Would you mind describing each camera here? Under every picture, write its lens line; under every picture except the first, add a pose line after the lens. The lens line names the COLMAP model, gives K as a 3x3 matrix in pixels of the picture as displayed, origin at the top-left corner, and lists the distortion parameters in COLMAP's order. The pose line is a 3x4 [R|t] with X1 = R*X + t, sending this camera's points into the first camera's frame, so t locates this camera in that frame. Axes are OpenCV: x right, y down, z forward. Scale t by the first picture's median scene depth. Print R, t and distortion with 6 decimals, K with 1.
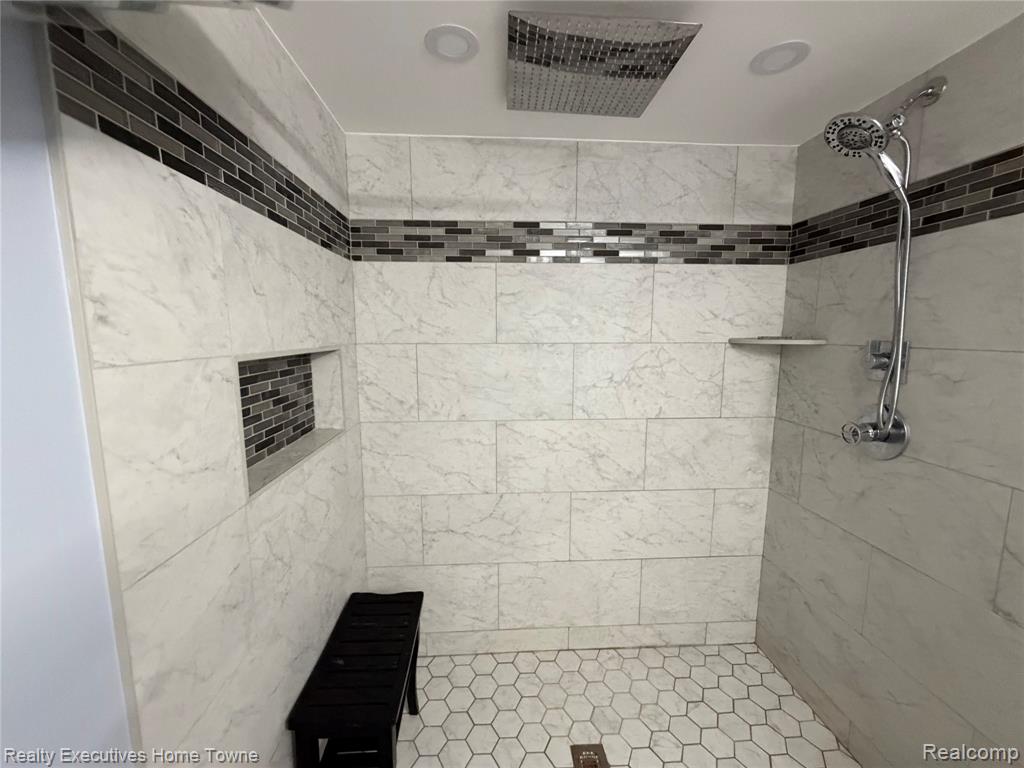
lens RADIAL K [[408.8, 0, 509.9], [0, 408.8, 383.7], [0, 0, 1]] dist [0.001131, -0.000263]
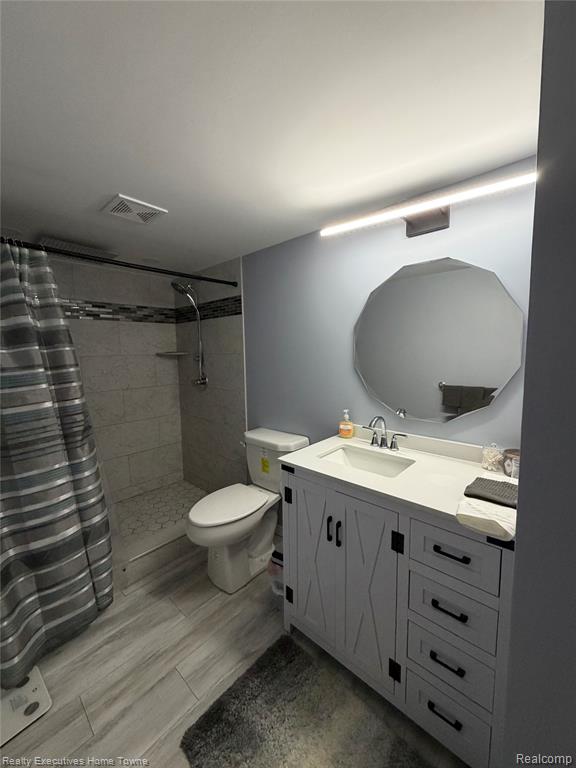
lens RADIAL K [[306.6, 0, 288.0], [0, 306.6, 384.0], [0, 0, 1]] dist [0.001131, -0.000263]
pose [[0.720169, -0.087178, 0.688299, -0.172475], [0.103570, 0.994467, 0.017591, 0.124728], [-0.686024, 0.058618, 0.725213, -0.871002]]
